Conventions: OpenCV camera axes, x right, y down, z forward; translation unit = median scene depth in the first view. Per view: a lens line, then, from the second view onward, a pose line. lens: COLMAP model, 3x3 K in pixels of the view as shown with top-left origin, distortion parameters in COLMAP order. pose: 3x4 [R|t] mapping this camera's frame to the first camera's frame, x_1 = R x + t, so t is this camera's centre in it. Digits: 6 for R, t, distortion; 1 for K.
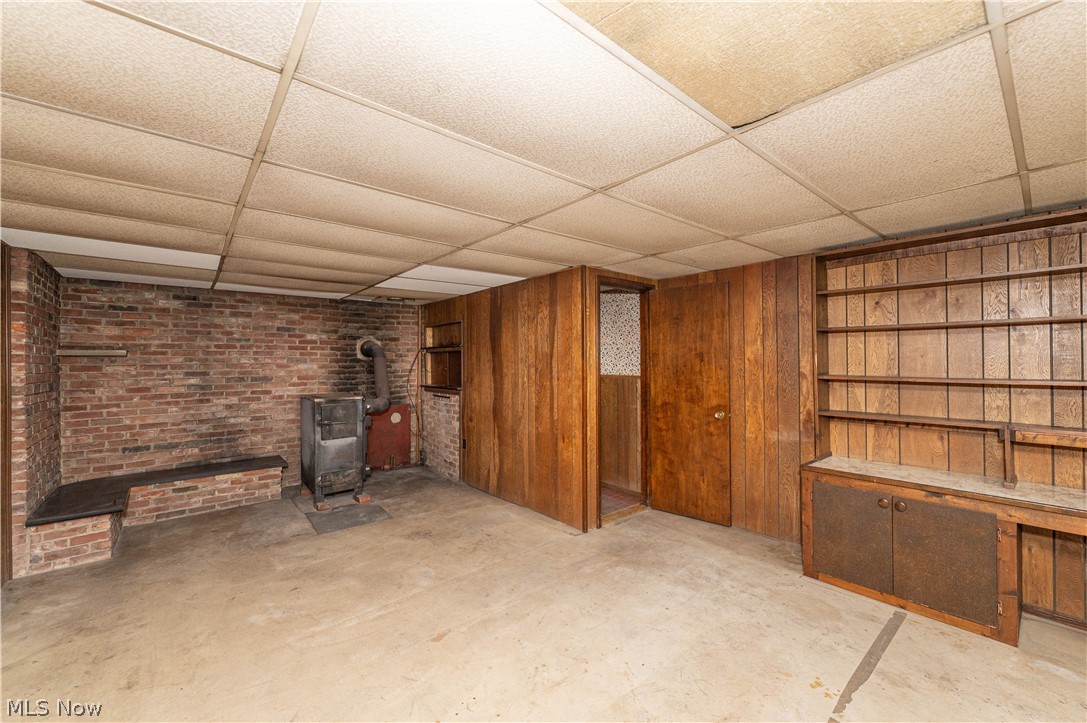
lens RADIAL K [[432.0, 0, 542.9], [0, 432.0, 359.6], [0, 0, 1]] dist [-0.001562, 0.000381]
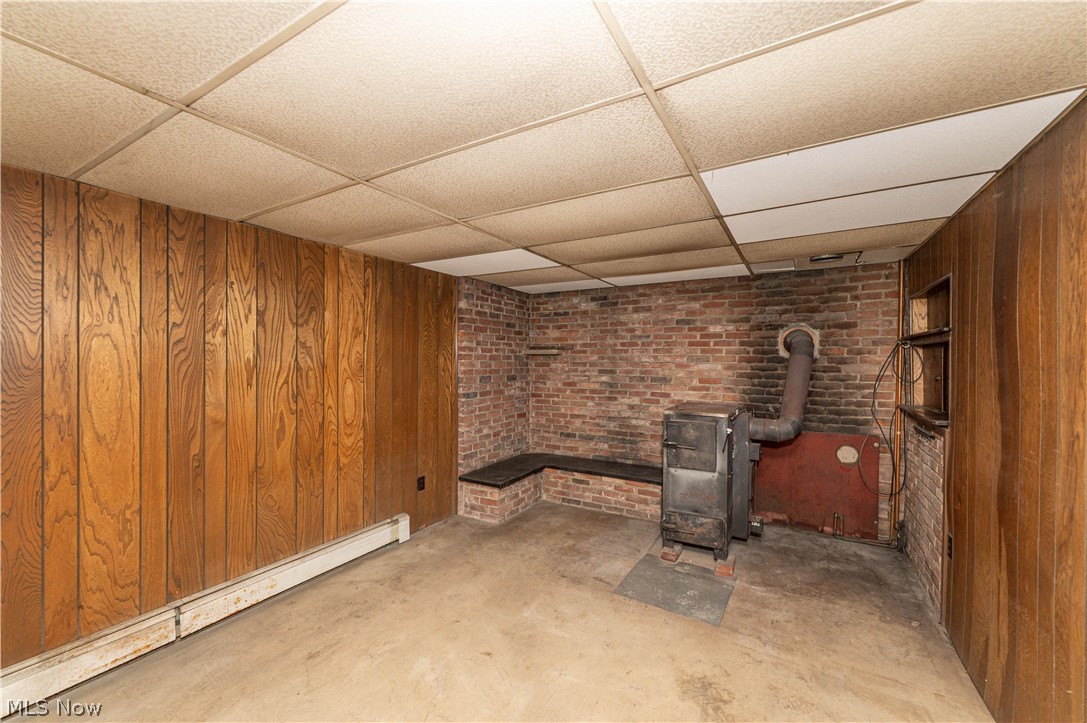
lens RADIAL K [[432.0, 0, 542.4], [0, 432.0, 361.0], [0, 0, 1]] dist [-0.001562, 0.000381]
pose [[0.330945, 0.012209, -0.943571, 0.117169], [-0.001336, 0.999921, 0.012470, -0.005029], [0.943649, -0.002866, 0.330936, 0.523479]]
